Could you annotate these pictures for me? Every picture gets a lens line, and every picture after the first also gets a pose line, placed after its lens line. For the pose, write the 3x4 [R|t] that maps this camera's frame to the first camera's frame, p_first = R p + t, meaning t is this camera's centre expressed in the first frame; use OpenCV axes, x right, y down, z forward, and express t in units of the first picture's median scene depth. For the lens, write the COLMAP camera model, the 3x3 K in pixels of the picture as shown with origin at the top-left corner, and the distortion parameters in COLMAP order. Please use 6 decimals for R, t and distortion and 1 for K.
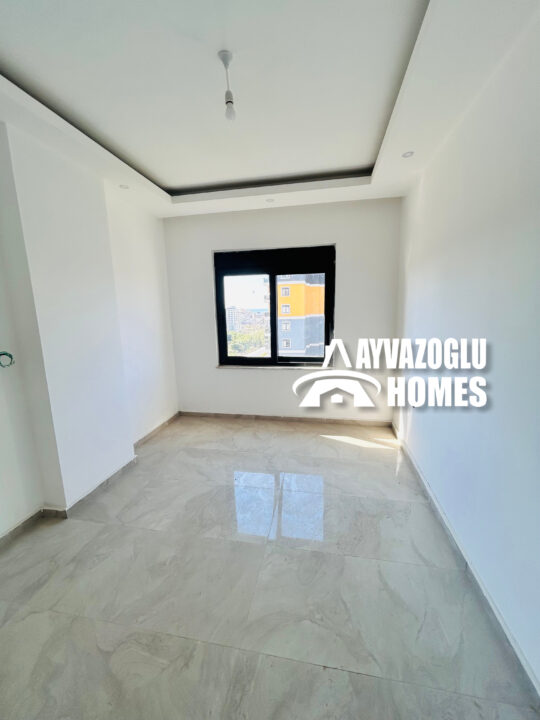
lens RADIAL K [[292.8, 0, 271.5], [0, 292.8, 357.4], [0, 0, 1]] dist [-0.002270, 0.000847]
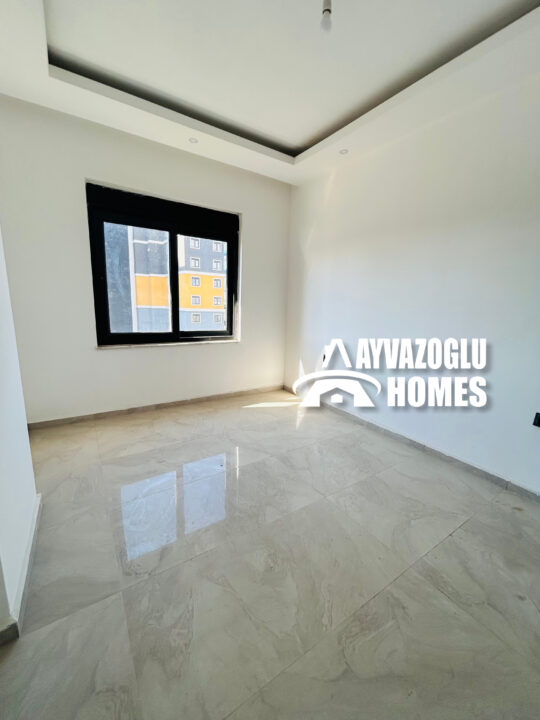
lens RADIAL K [[292.8, 0, 269.5], [0, 292.8, 356.9], [0, 0, 1]] dist [-0.002270, 0.000847]
pose [[0.715621, -0.082573, 0.693590, -0.715023], [0.067708, 0.996512, 0.048777, 0.089125], [-0.695199, 0.012055, 0.718716, 0.358766]]
